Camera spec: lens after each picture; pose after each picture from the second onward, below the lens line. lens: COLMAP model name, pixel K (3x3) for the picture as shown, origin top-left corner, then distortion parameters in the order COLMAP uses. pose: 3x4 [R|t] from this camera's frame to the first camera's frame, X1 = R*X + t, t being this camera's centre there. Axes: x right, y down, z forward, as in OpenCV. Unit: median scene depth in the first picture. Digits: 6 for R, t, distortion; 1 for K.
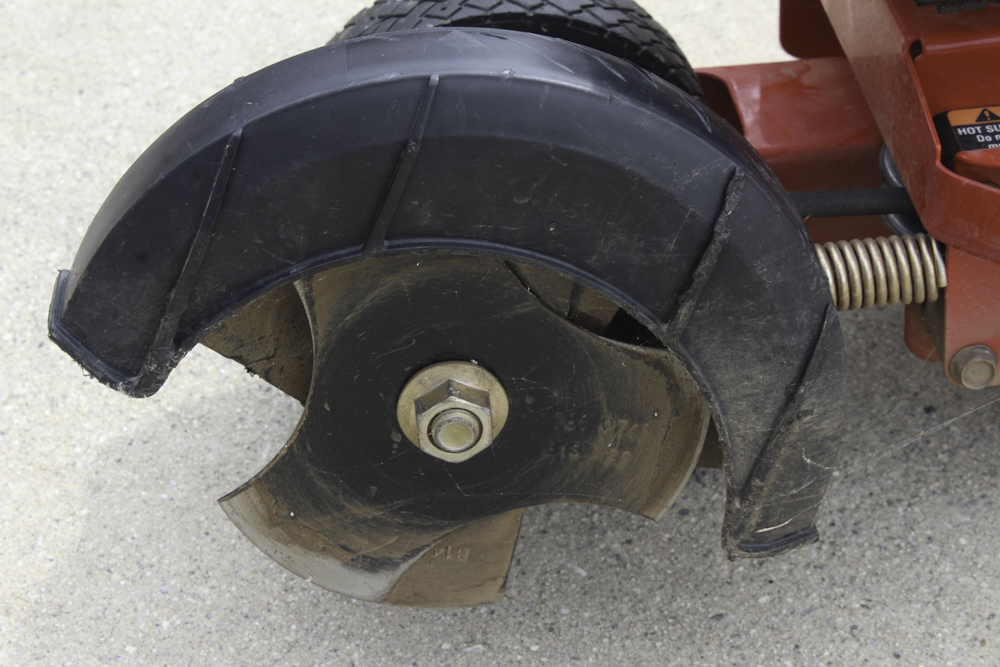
lens RADIAL K [[2527.2, 0, 509.8], [0, 2527.2, 336.7], [0, 0, 1]] dist [0.034227, 0.000000]
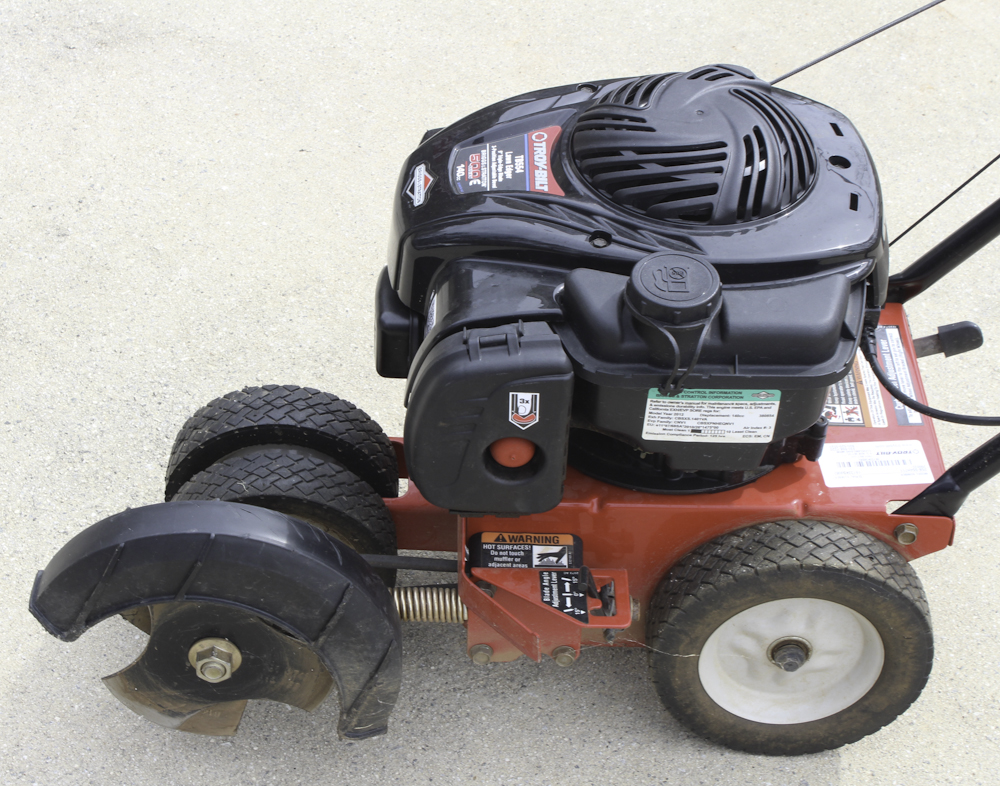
lens RADIAL K [[2301.1, 0, 489.8], [0, 2301.1, 390.7], [0, 0, 1]] dist [-0.136587, 0.000000]
pose [[0.990591, 0.136568, 0.008807, 0.135324], [-0.136681, 0.984086, 0.113547, -0.377286], [0.006841, -0.113682, 0.993494, -0.749608]]
